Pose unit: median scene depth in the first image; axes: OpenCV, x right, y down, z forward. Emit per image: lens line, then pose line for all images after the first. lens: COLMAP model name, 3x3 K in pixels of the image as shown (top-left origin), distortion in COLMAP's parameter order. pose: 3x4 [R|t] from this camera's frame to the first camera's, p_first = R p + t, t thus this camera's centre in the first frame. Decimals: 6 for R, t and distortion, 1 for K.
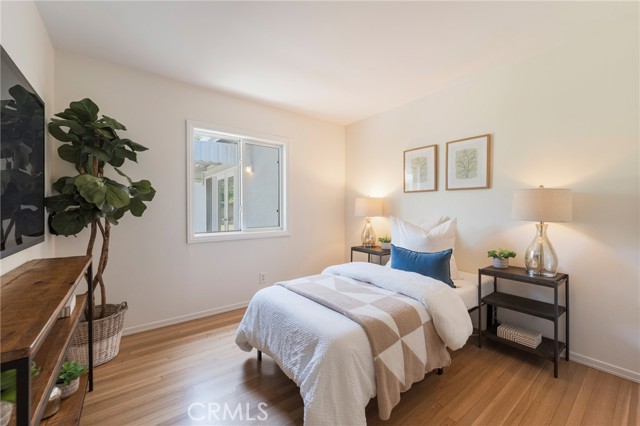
lens RADIAL K [[260.4, 0, 319.0], [0, 260.4, 217.3], [0, 0, 1]] dist [-0.004608, -0.001767]
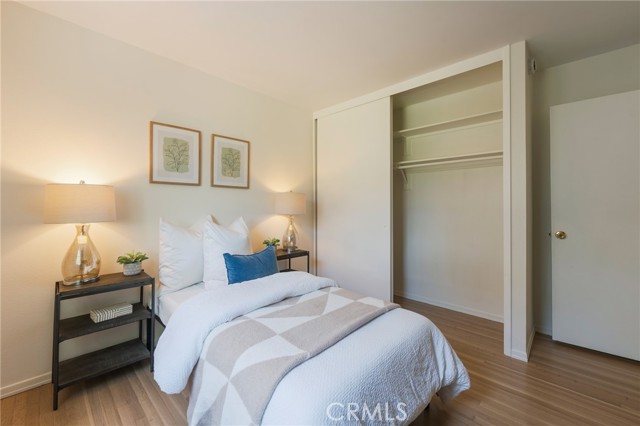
lens RADIAL K [[260.4, 0, 319.6], [0, 260.4, 210.6], [0, 0, 1]] dist [-0.004608, -0.001767]
pose [[-0.164601, -0.011995, 0.986287, -0.476789], [0.035878, 0.999192, 0.018139, -0.022886], [-0.985707, 0.038371, -0.164038, 0.798076]]
